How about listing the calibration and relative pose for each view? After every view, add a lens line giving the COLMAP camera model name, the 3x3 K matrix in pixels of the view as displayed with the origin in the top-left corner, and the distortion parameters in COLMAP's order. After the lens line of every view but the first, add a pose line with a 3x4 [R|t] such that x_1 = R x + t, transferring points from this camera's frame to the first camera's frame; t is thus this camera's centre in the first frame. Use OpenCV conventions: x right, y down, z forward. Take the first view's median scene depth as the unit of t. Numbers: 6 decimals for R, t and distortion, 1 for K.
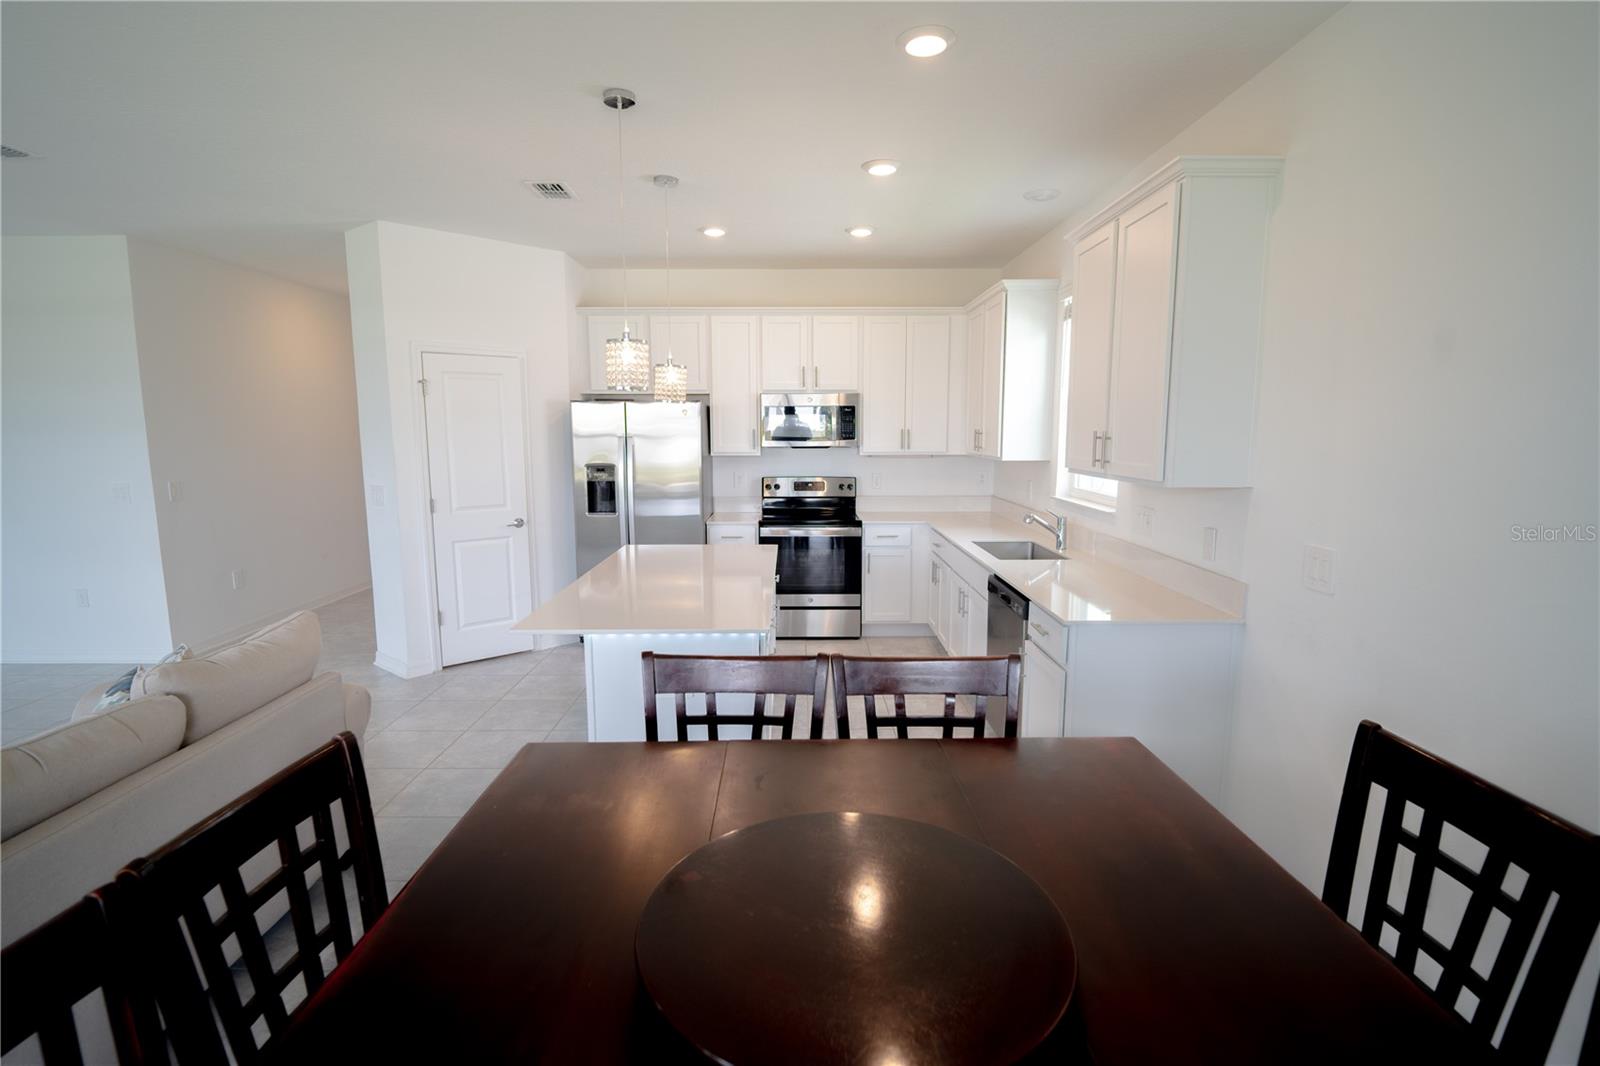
lens RADIAL K [[769.4, 0, 800.0], [0, 769.4, 533.0], [0, 0, 1]] dist [0.000207, 0.000264]
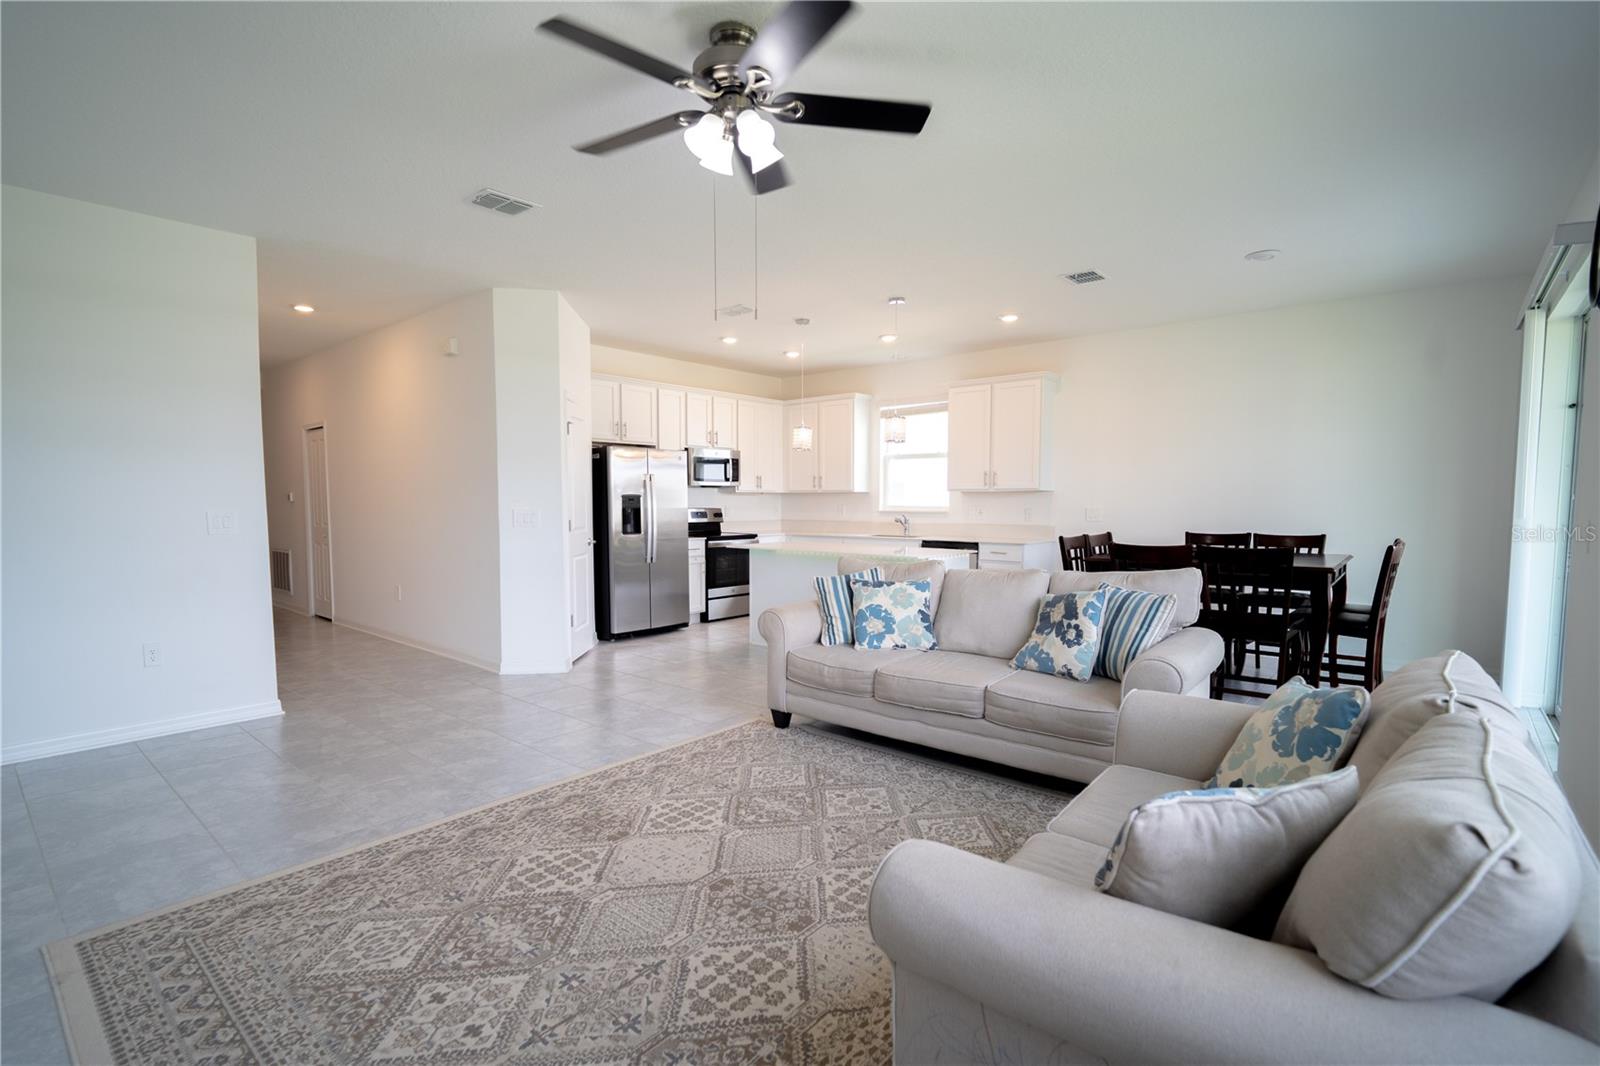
lens RADIAL K [[745.8, 0, 797.3], [0, 745.8, 544.9], [0, 0, 1]] dist [0.000027, -0.000050]
pose [[0.654379, -0.044719, 0.754843, -0.962995], [0.099020, 0.994721, -0.026912, 0.052362], [-0.749655, 0.092356, 0.655353, -0.024386]]
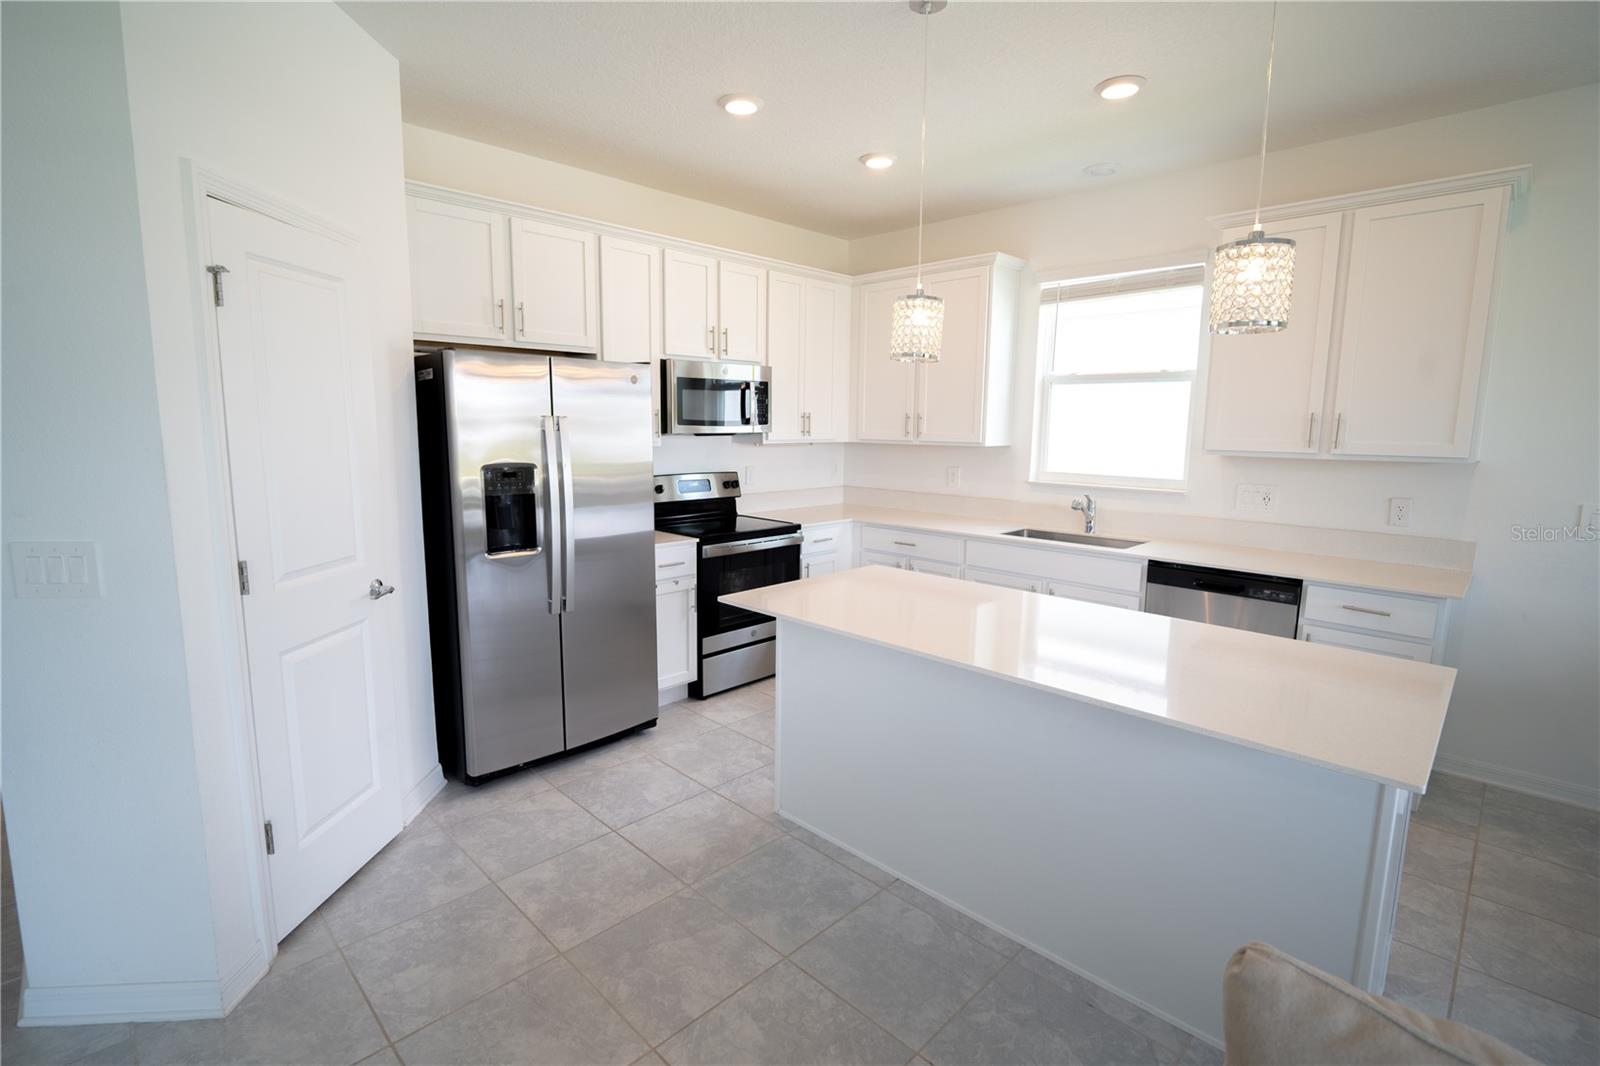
lens RADIAL K [[739.7, 0, 794.2], [0, 739.7, 522.7], [0, 0, 1]] dist [0.000264, 0.000027]
pose [[0.710523, -0.086020, 0.698396, -0.462220], [0.082842, 0.995824, 0.038374, -0.046851], [-0.698780, 0.030591, 0.714682, 0.435855]]
